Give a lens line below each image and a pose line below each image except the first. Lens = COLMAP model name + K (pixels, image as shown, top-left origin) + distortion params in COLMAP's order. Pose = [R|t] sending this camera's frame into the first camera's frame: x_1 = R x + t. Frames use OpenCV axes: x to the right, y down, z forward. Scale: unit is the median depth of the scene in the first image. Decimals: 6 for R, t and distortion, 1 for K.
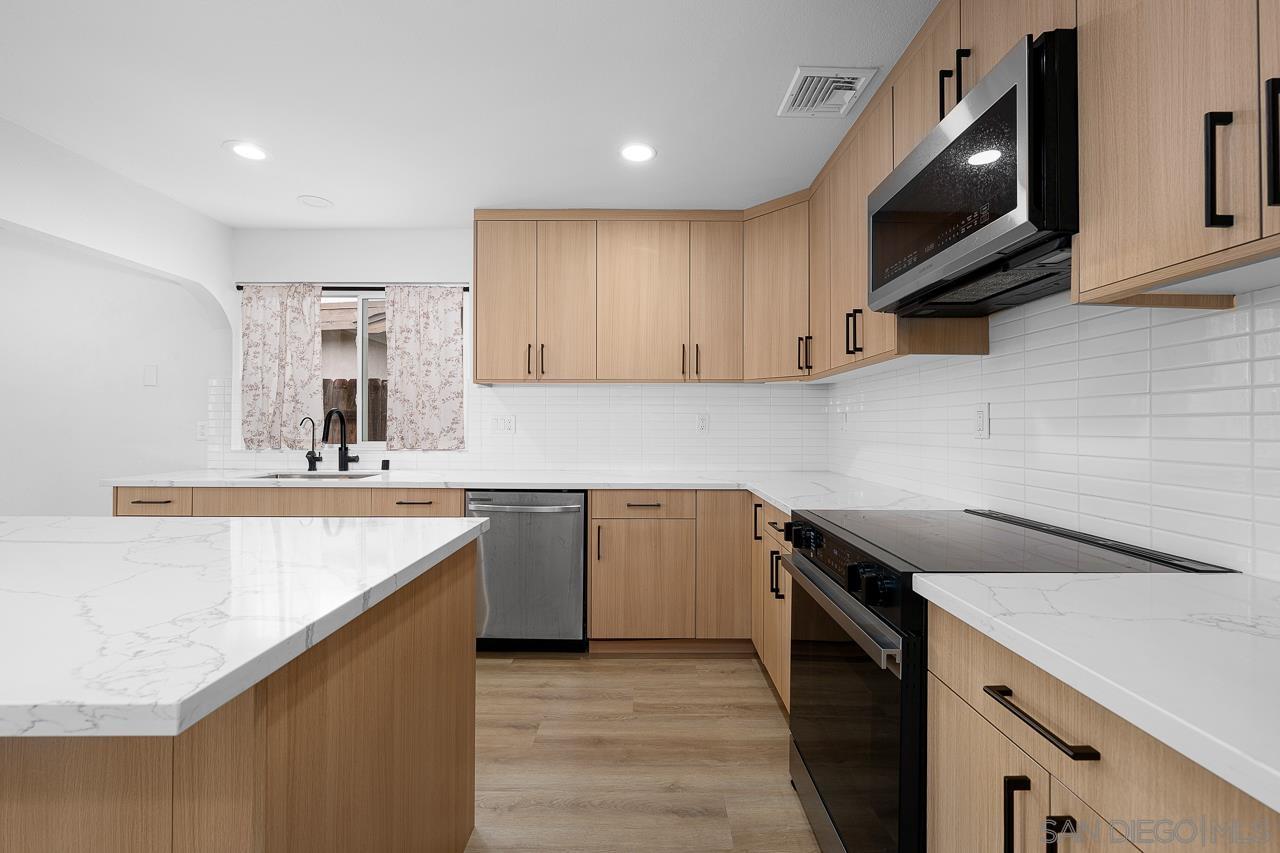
lens RADIAL K [[523.9, 0, 642.4], [0, 523.9, 423.9], [0, 0, 1]] dist [-0.002783, -0.000387]
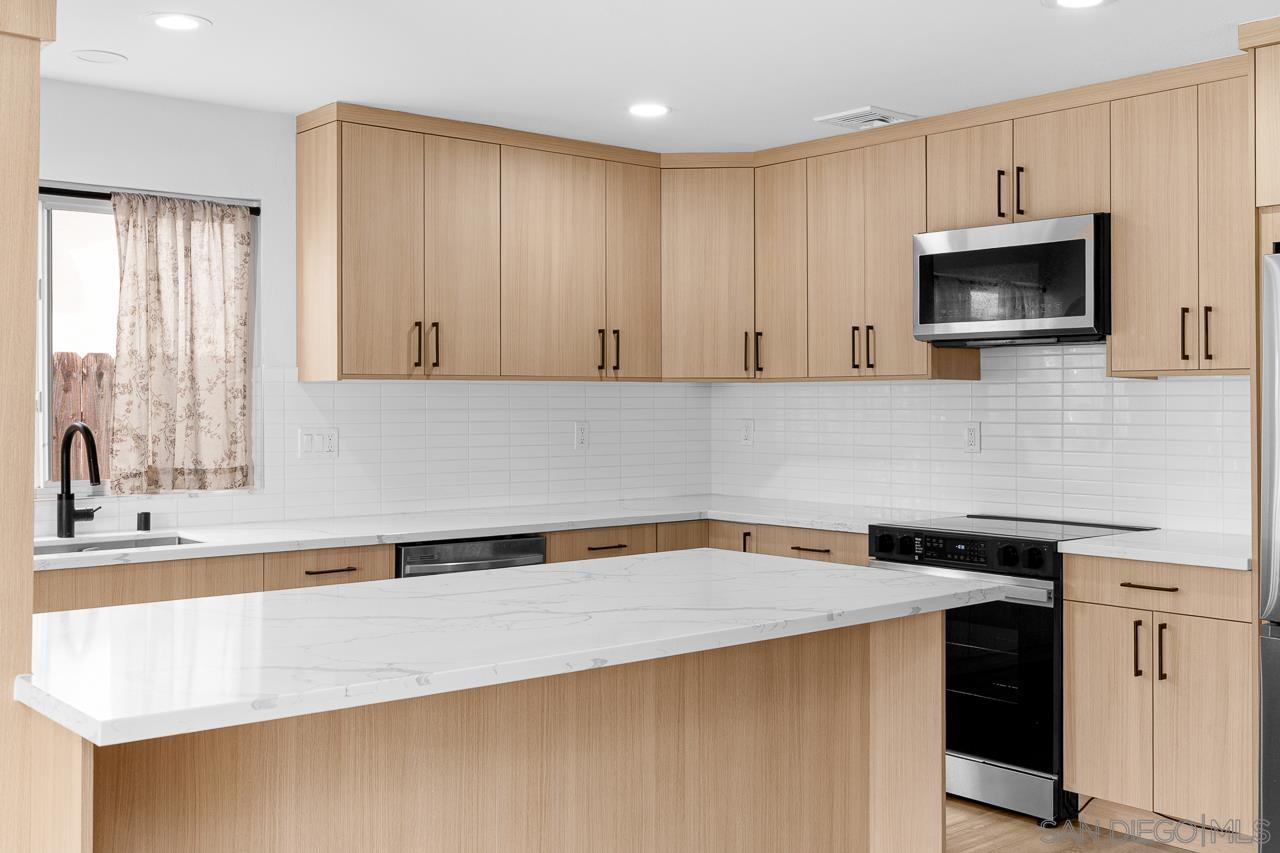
lens RADIAL K [[1326.0, 0, 639.9], [0, 1326.0, 423.0], [0, 0, 1]] dist [0.002671, 0.000000]
pose [[0.765482, -0.015441, 0.643272, -1.071039], [0.001495, 0.999752, 0.022219, -0.061854], [-0.643455, -0.016046, 0.765316, -0.453311]]
